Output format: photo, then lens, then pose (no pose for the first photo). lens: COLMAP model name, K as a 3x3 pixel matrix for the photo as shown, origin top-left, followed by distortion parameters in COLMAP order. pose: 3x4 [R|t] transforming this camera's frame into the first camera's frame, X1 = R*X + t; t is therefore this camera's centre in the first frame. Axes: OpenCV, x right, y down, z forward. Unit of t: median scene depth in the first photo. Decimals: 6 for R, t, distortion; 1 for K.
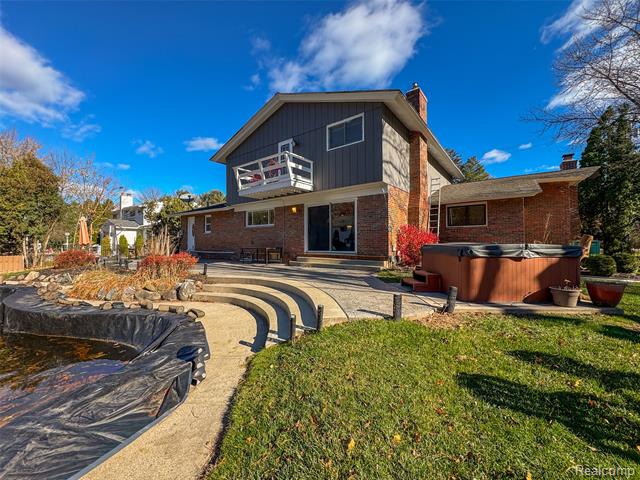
lens RADIAL K [[256.2, 0, 321.2], [0, 256.2, 240.3], [0, 0, 1]] dist [-0.004048, -0.000721]
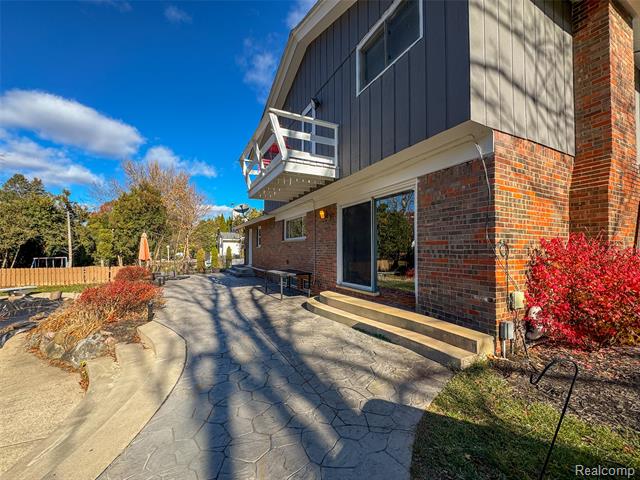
lens RADIAL K [[256.2, 0, 315.8], [0, 256.2, 243.6], [0, 0, 1]] dist [-0.004048, -0.000721]
pose [[0.887829, -0.005314, -0.460143, 0.180424], [-0.001862, 0.999884, -0.015141, -0.042021], [0.460170, 0.014300, 0.887716, 0.490443]]
